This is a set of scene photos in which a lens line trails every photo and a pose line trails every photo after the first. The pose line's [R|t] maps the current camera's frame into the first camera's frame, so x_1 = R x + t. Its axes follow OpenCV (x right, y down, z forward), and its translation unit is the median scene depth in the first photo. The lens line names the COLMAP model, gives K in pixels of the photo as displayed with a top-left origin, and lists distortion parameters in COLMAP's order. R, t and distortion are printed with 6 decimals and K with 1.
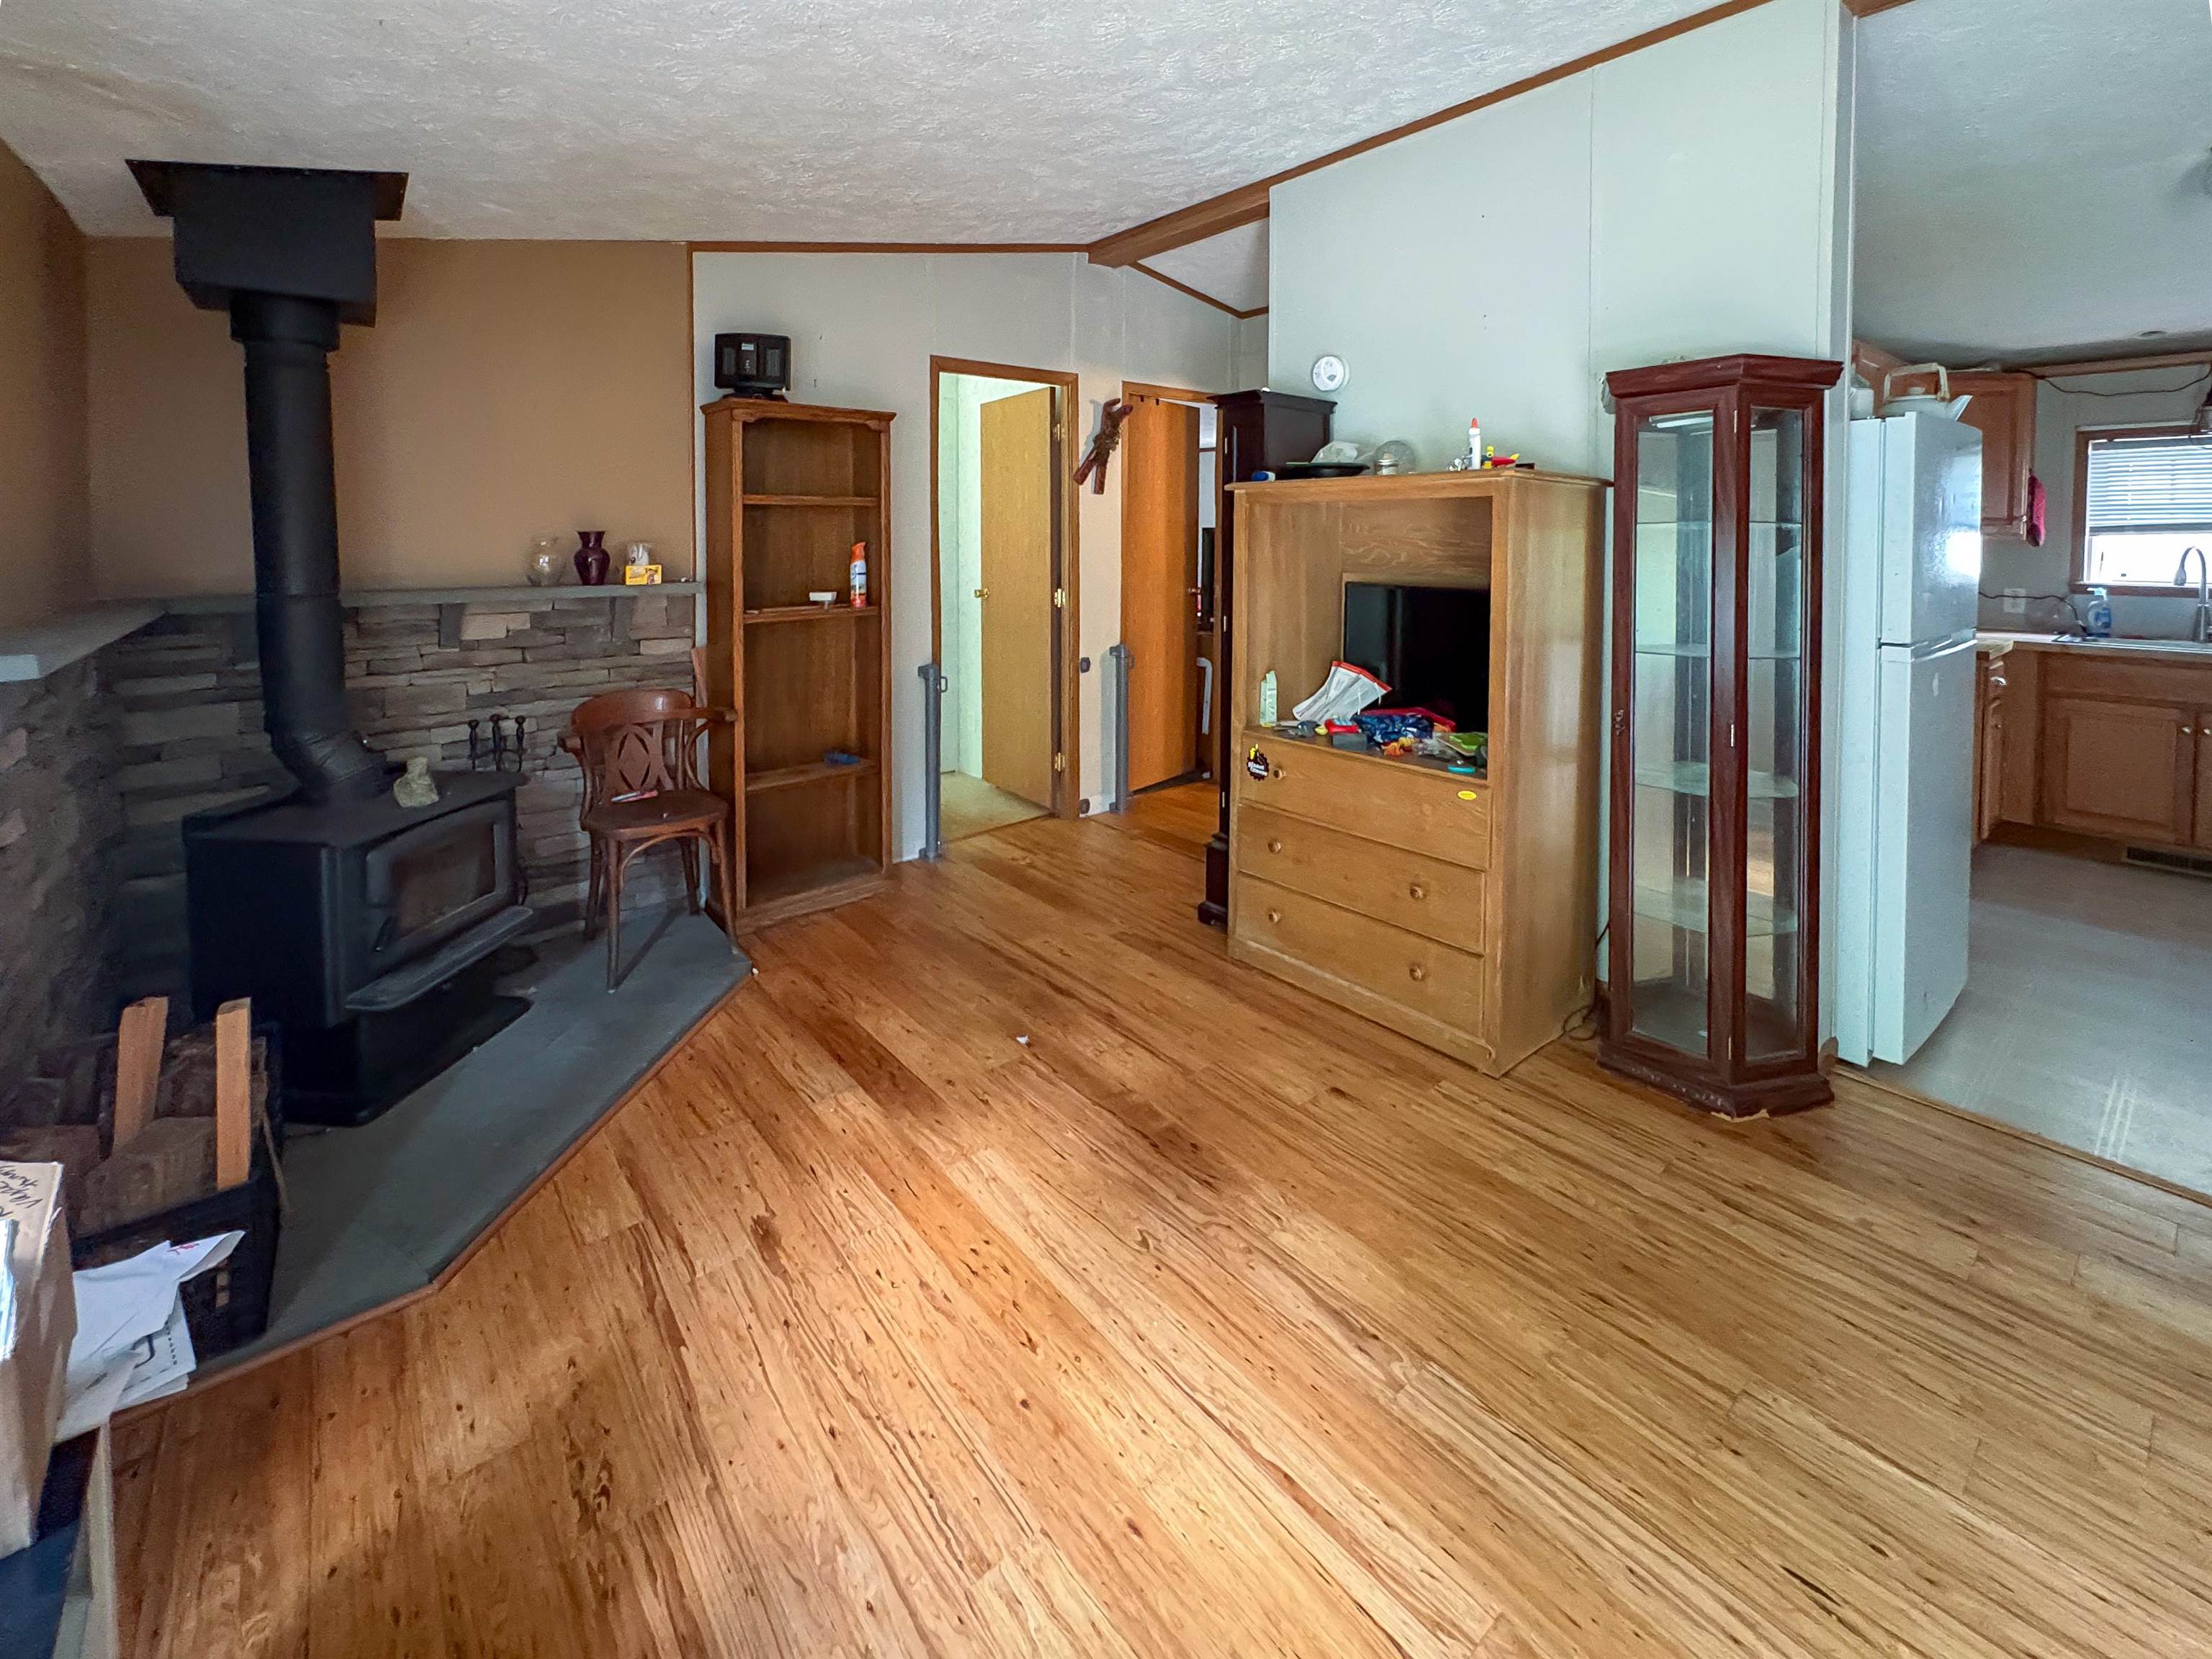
lens RADIAL K [[953.4, 0, 1104.2], [0, 953.4, 649.3], [0, 0, 1]] dist [0.000775, 0.000208]
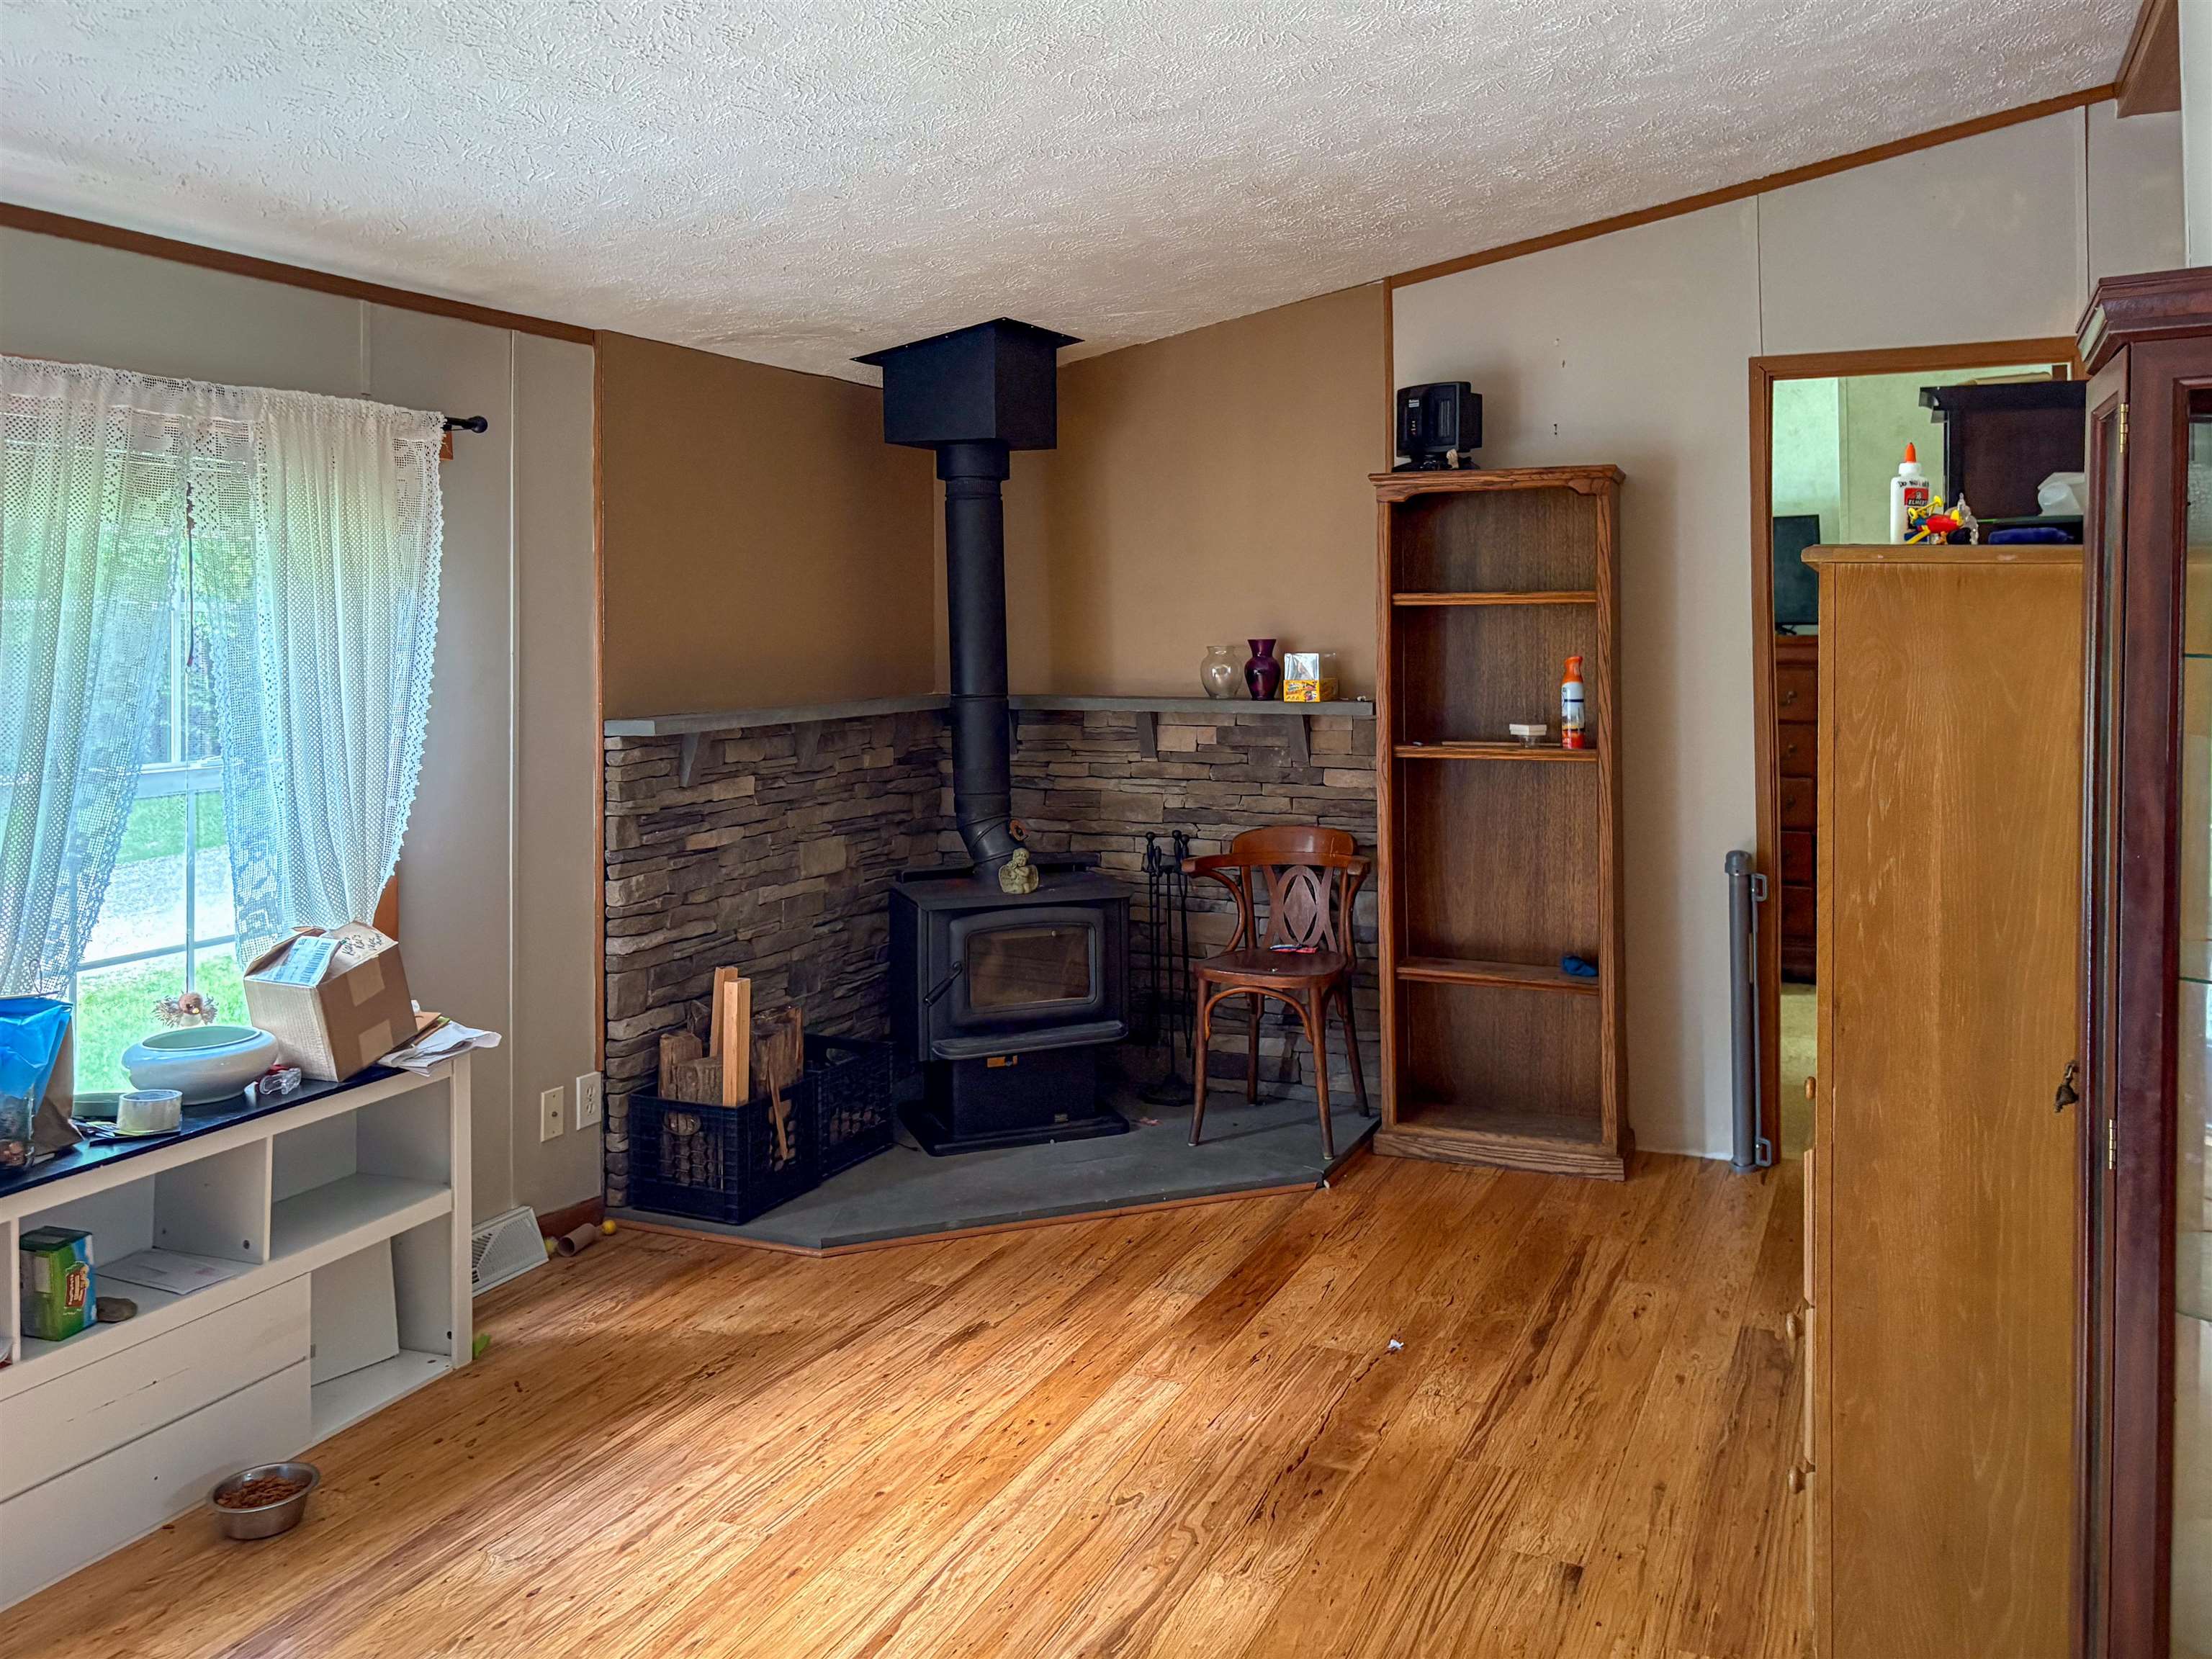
lens RADIAL K [[1746.4, 0, 1165.6], [0, 1746.4, 830.2], [0, 0, 1]] dist [0.048818, -0.045682]
pose [[0.465208, 0.109614, -0.878389, 1.224944], [-0.104589, 0.992159, 0.068420, -0.070029], [0.879001, 0.060040, 0.473024, 0.233737]]
